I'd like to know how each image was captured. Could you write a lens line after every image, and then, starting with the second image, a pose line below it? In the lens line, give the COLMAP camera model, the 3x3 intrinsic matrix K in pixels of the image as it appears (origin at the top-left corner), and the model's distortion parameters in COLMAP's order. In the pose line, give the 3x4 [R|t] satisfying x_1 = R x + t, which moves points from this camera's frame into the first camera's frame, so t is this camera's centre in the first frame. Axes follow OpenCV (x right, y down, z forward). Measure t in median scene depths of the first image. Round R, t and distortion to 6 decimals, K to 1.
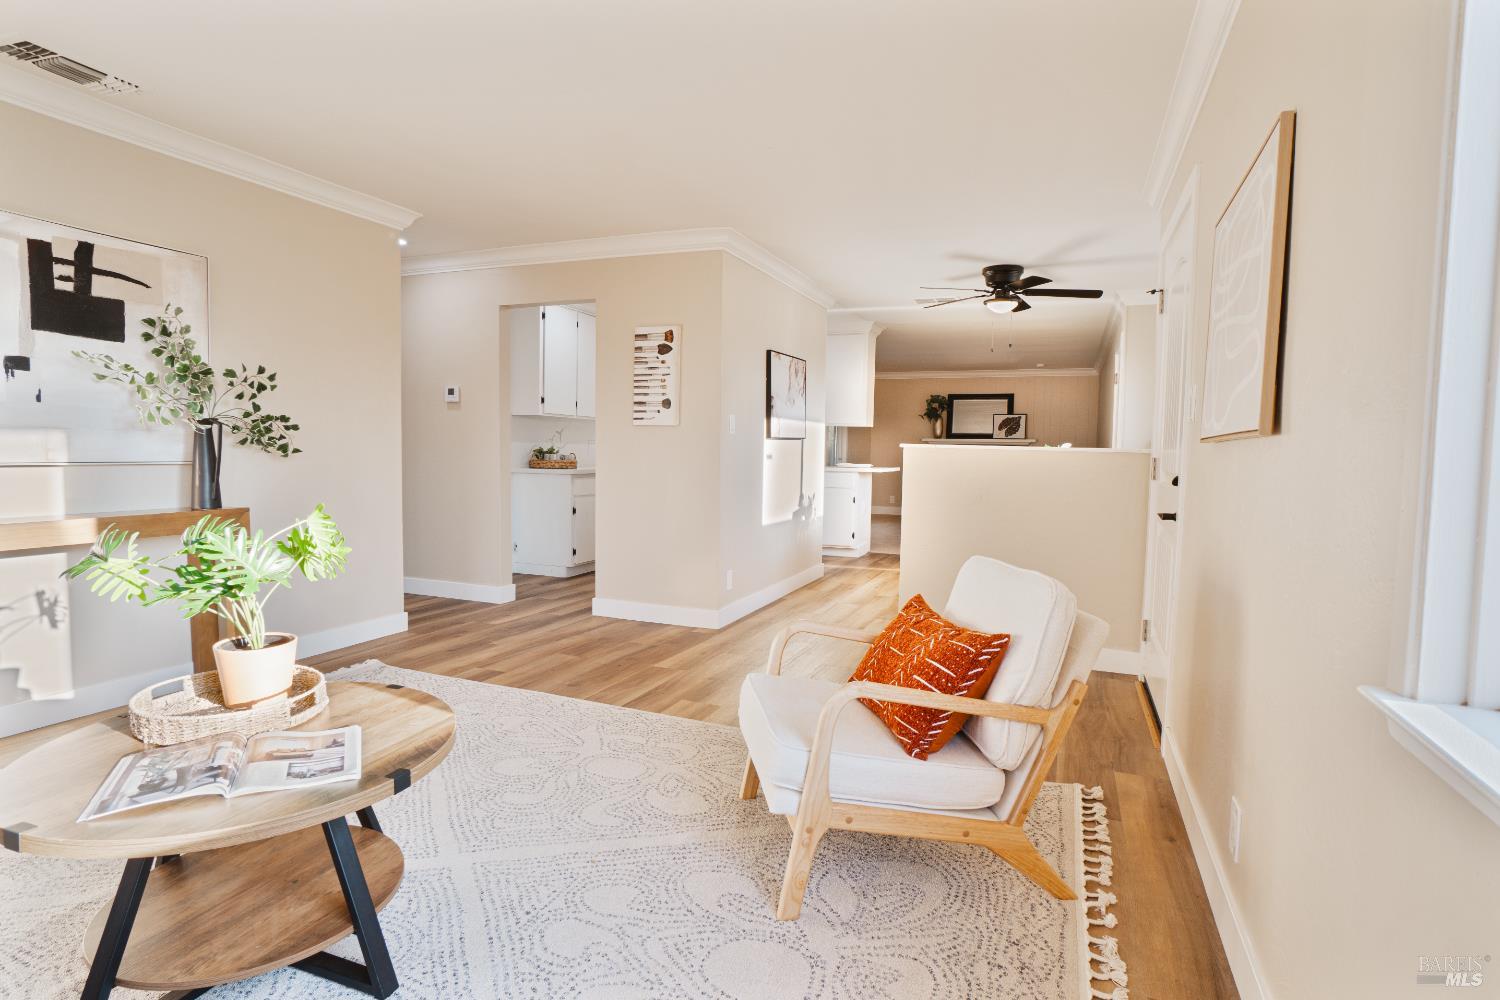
lens RADIAL K [[761.4, 0, 757.8], [0, 761.4, 501.0], [0, 0, 1]] dist [-0.021971, 0.001105]
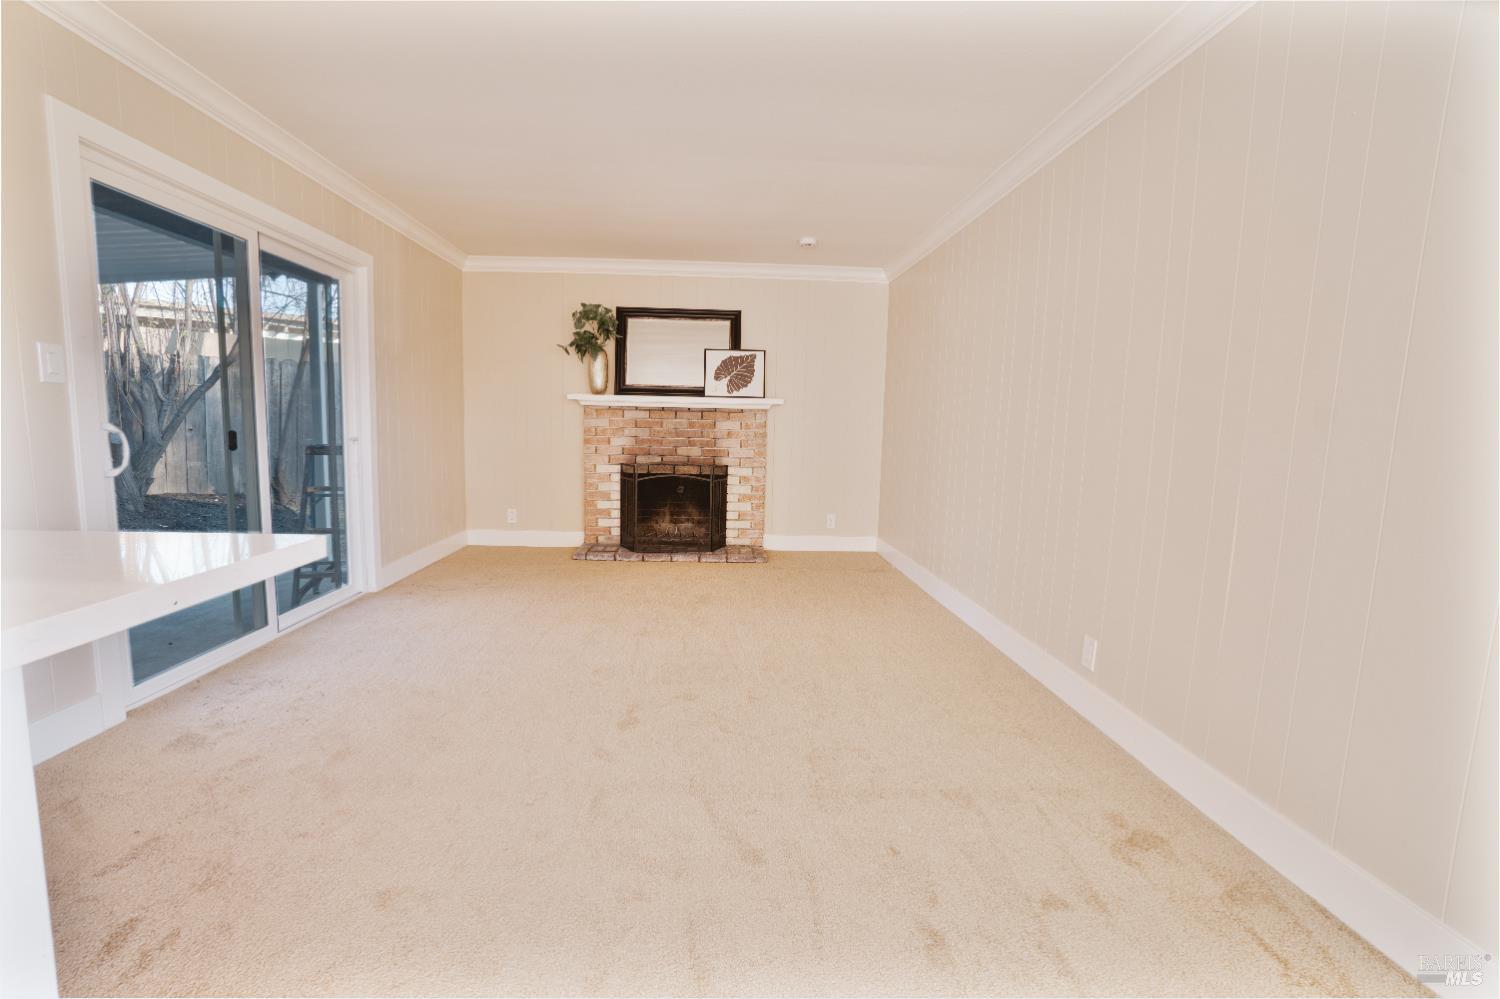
lens RADIAL K [[657.8, 0, 736.5], [0, 657.8, 497.6], [0, 0, 1]] dist [-0.061127, 0.021172]
pose [[0.902511, -0.044656, 0.428346, 0.334829], [0.022142, 0.998106, 0.057402, -0.095715], [-0.430098, -0.042322, 0.901790, 1.454181]]
